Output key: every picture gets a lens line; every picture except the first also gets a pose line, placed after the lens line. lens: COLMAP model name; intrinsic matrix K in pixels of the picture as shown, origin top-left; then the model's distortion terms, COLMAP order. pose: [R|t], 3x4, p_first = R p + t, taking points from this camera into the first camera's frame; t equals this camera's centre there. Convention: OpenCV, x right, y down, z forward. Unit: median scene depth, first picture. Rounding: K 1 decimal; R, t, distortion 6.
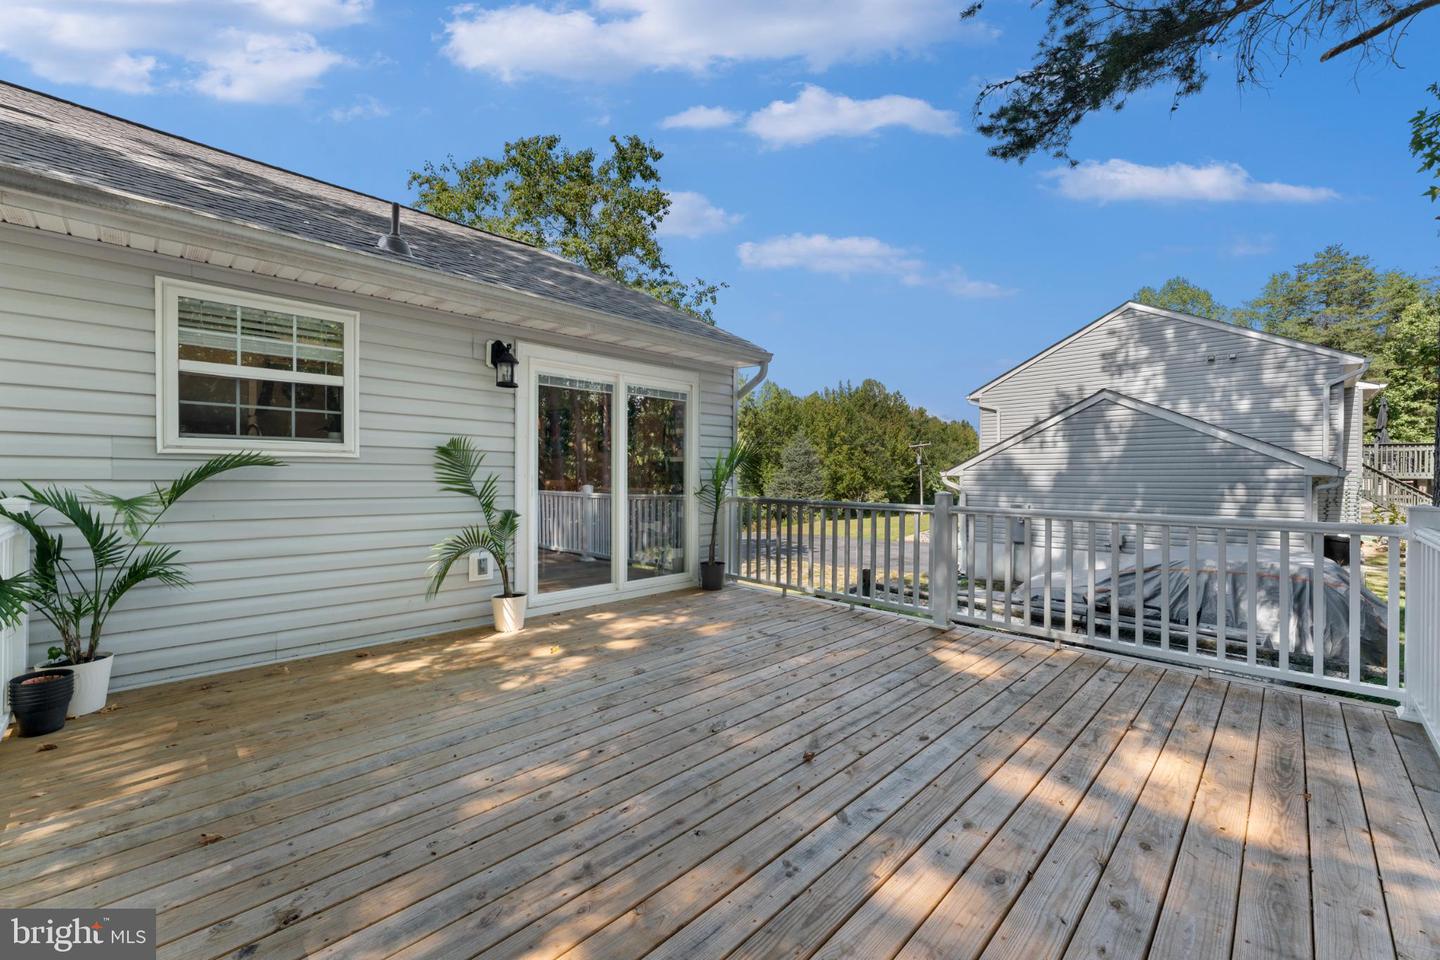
lens RADIAL K [[577.5, 0, 719.1], [0, 577.5, 483.0], [0, 0, 1]] dist [-0.004142, -0.000503]
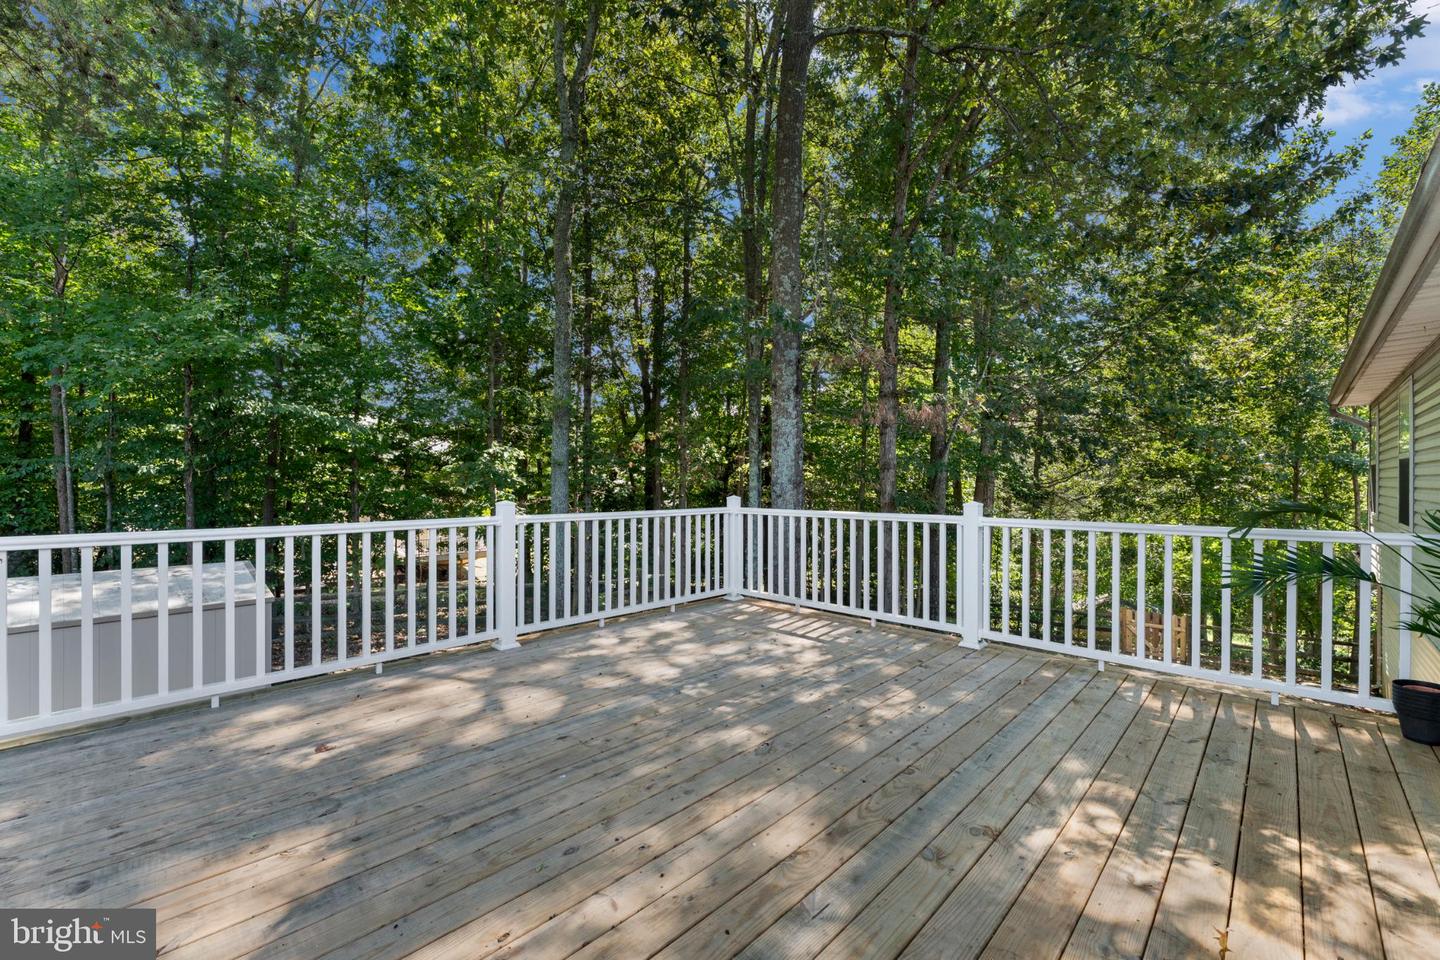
lens RADIAL K [[577.5, 0, 721.0], [0, 577.5, 486.0], [0, 0, 1]] dist [-0.004142, -0.000503]
pose [[-0.999990, -0.004435, 0.000522, 0.083431], [-0.004437, 0.999988, -0.002208, -0.010640], [-0.000512, -0.002210, -0.999997, 2.323819]]
